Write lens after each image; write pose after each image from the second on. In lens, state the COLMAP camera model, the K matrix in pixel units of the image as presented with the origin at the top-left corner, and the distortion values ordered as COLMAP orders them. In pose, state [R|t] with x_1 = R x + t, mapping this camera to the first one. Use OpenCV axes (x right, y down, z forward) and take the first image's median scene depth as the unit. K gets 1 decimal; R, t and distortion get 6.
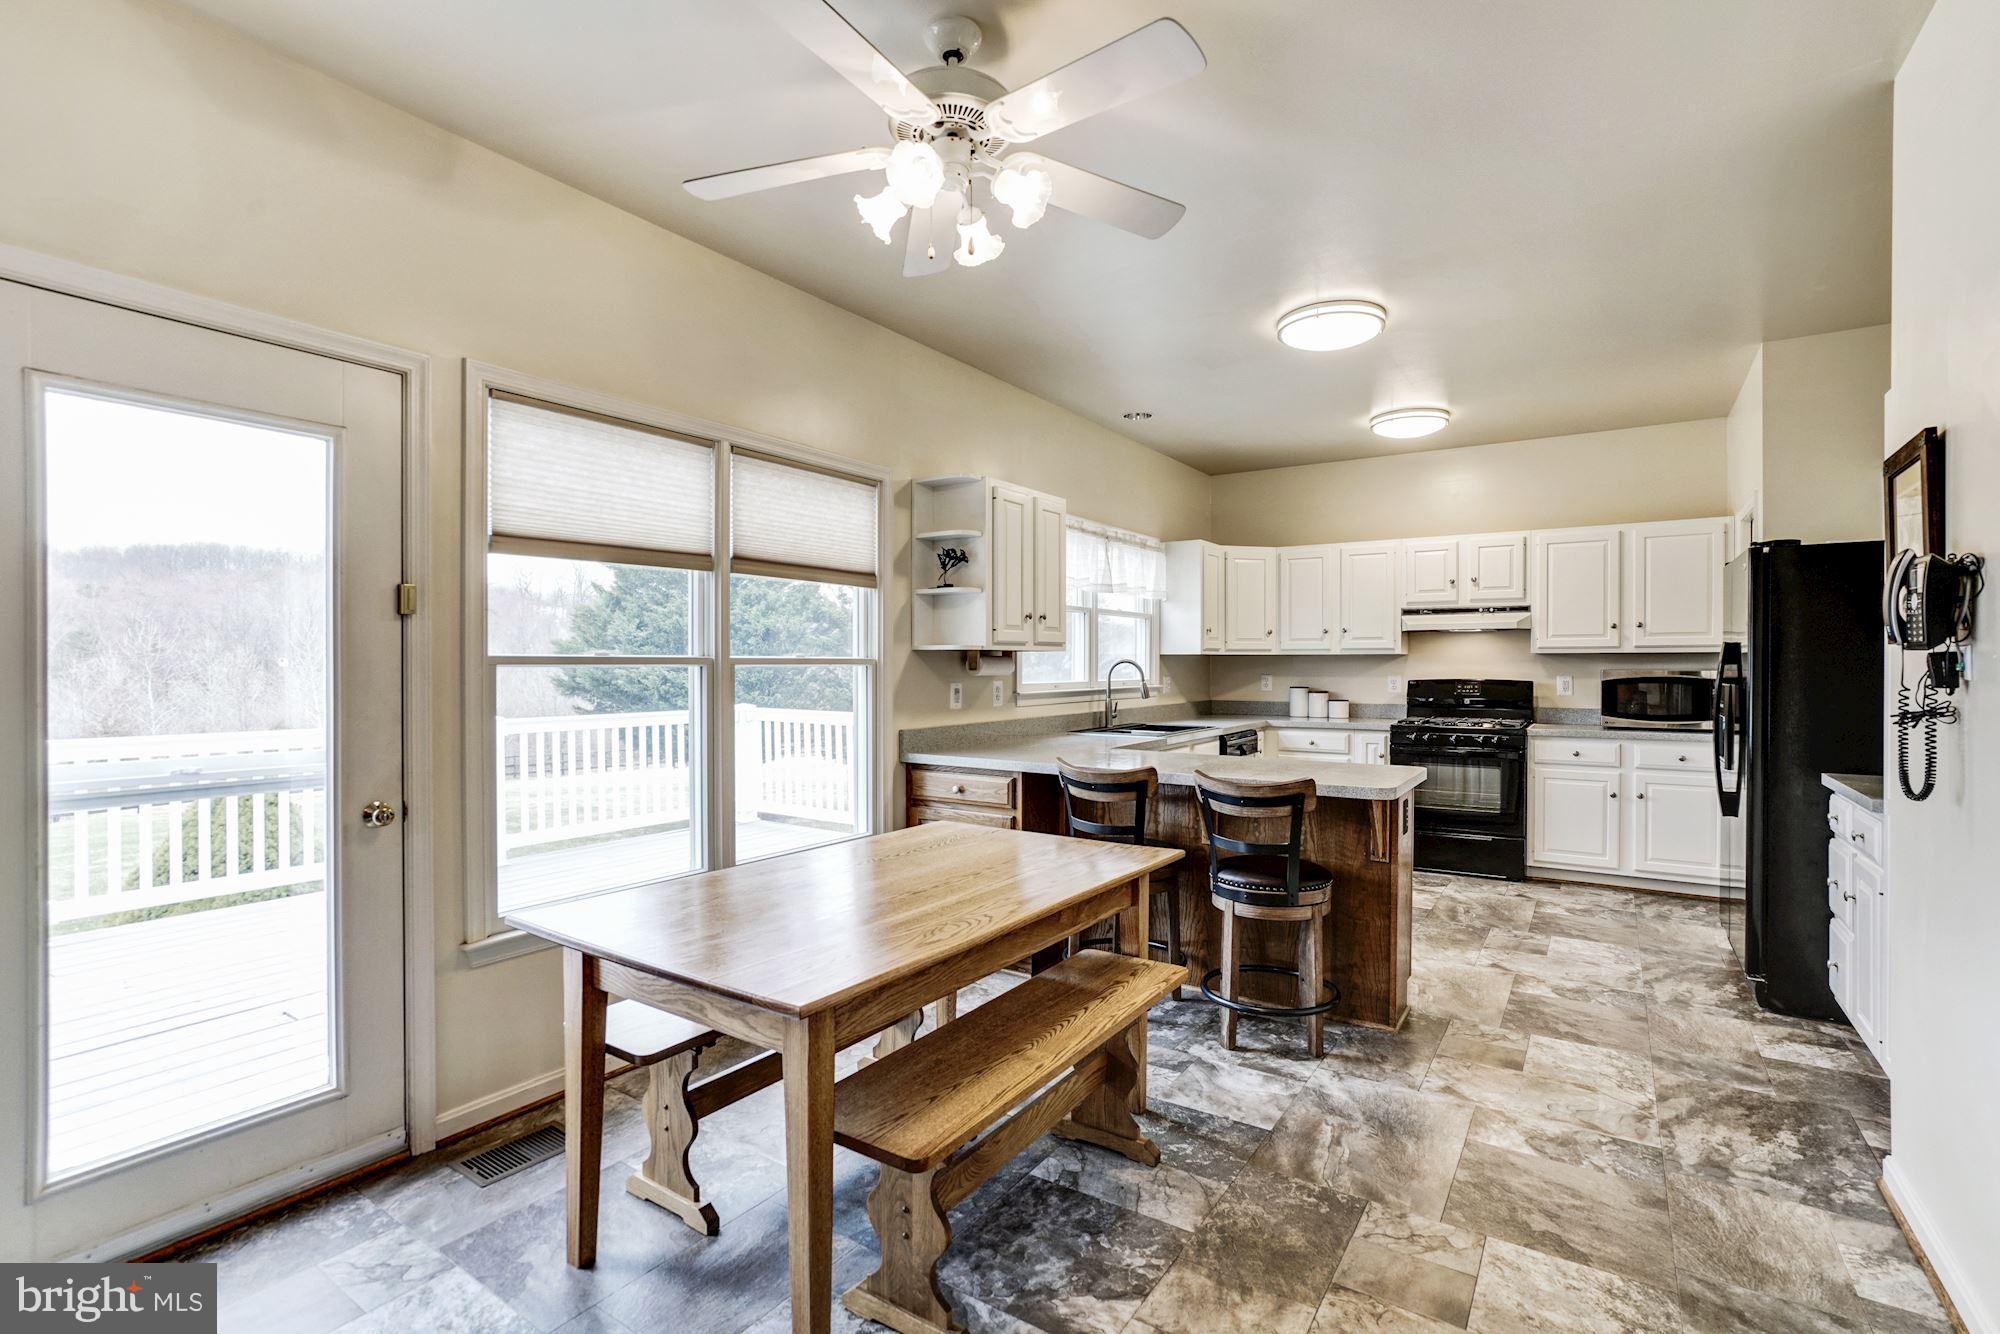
lens RADIAL K [[921.0, 0, 996.4], [0, 921.0, 656.0], [0, 0, 1]] dist [-0.028074, 0.011726]
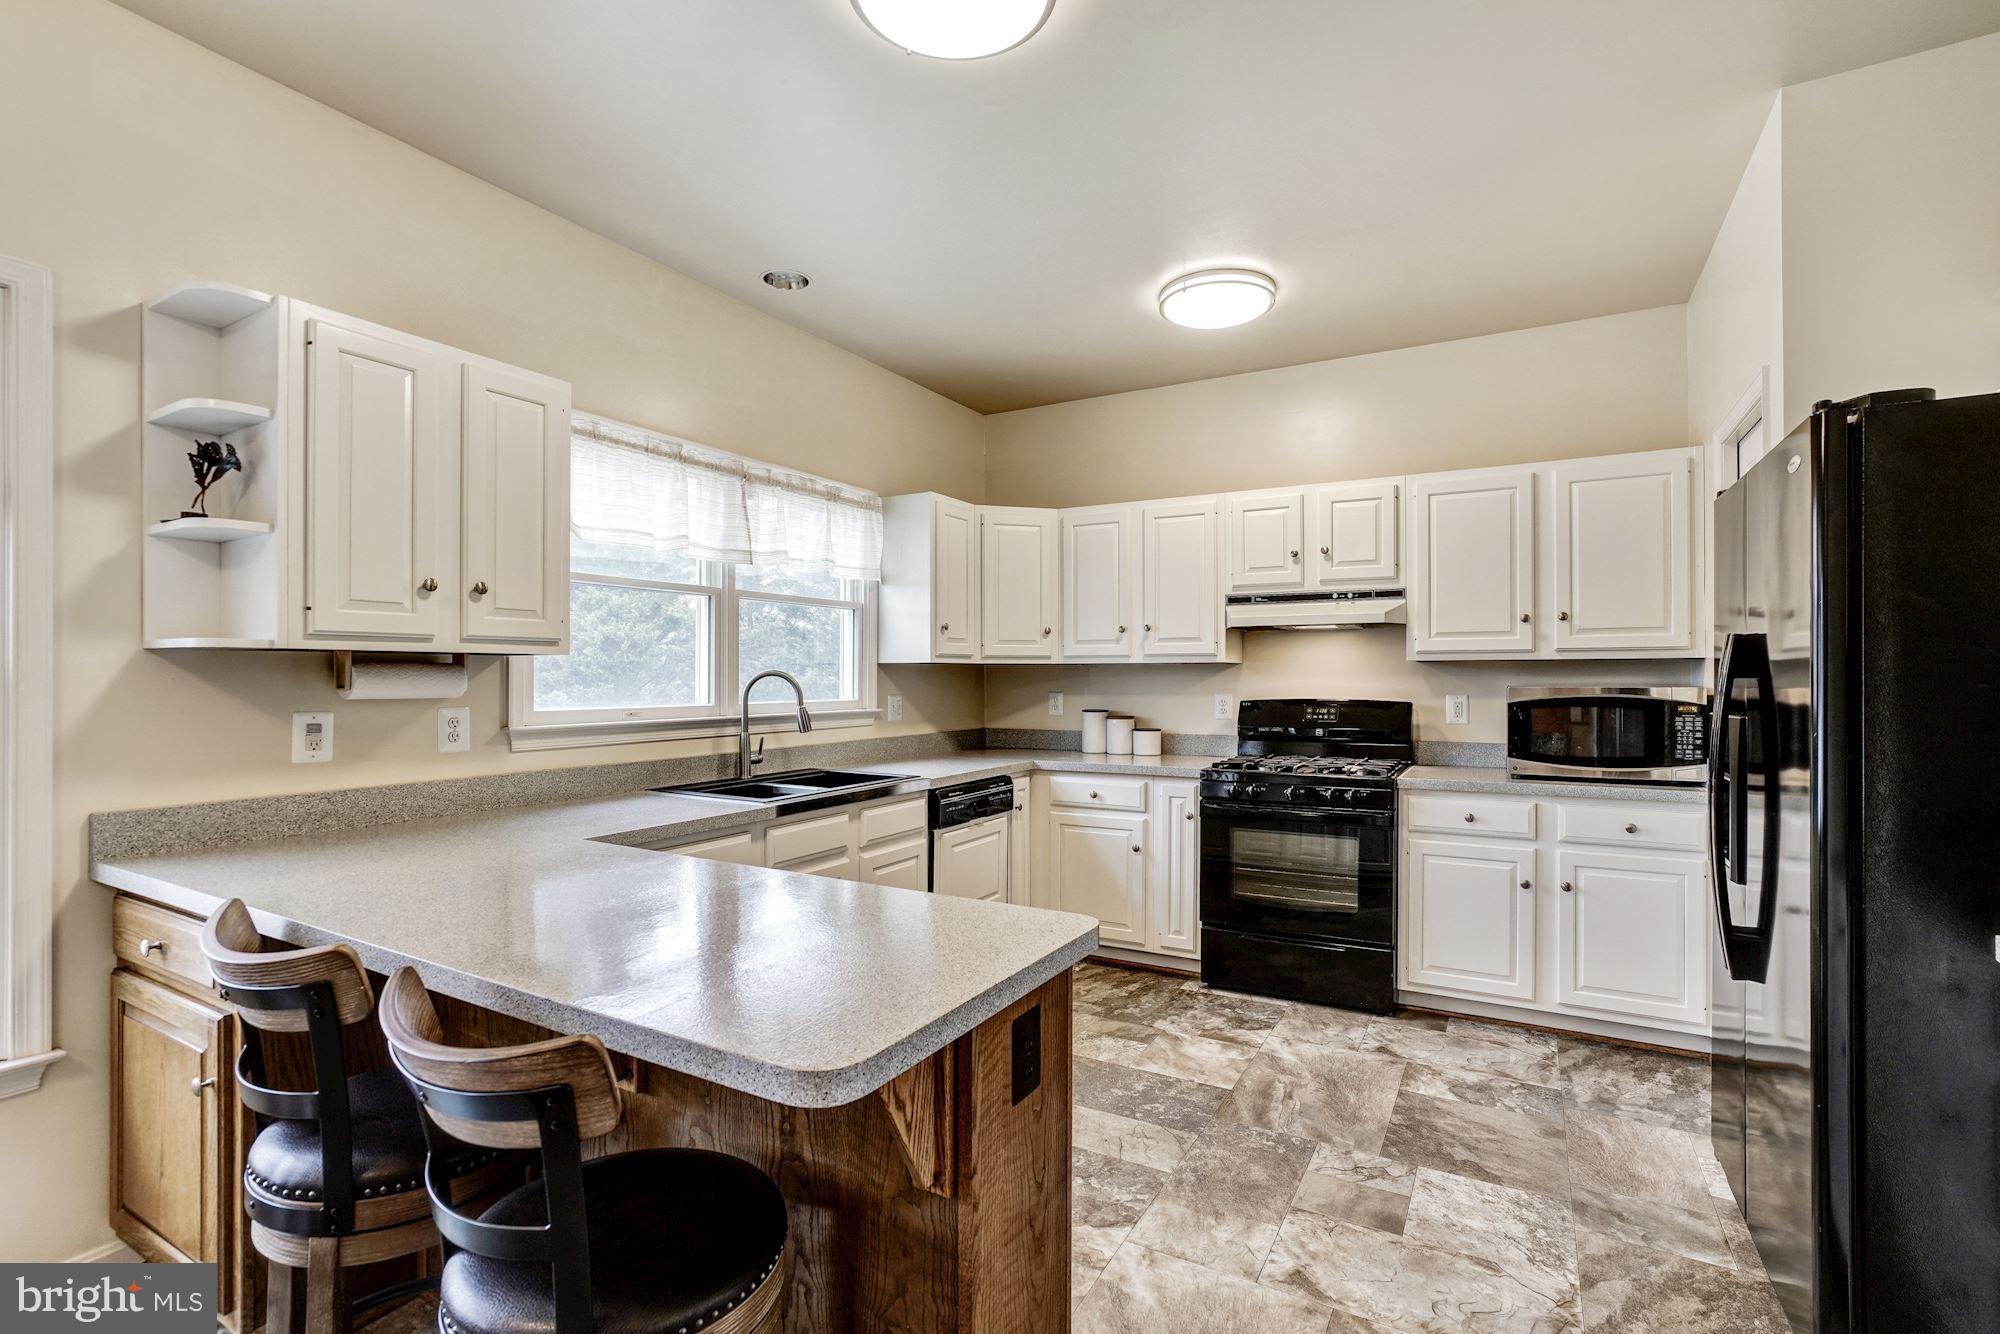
lens RADIAL K [[921.0, 0, 994.9], [0, 921.0, 669.3], [0, 0, 1]] dist [-0.028074, 0.011726]
pose [[0.997392, 0.000306, 0.072175, 0.261812], [-0.000307, 1.000000, 0.000010, 0.003473], [-0.072175, -0.000032, 0.997392, 0.391007]]
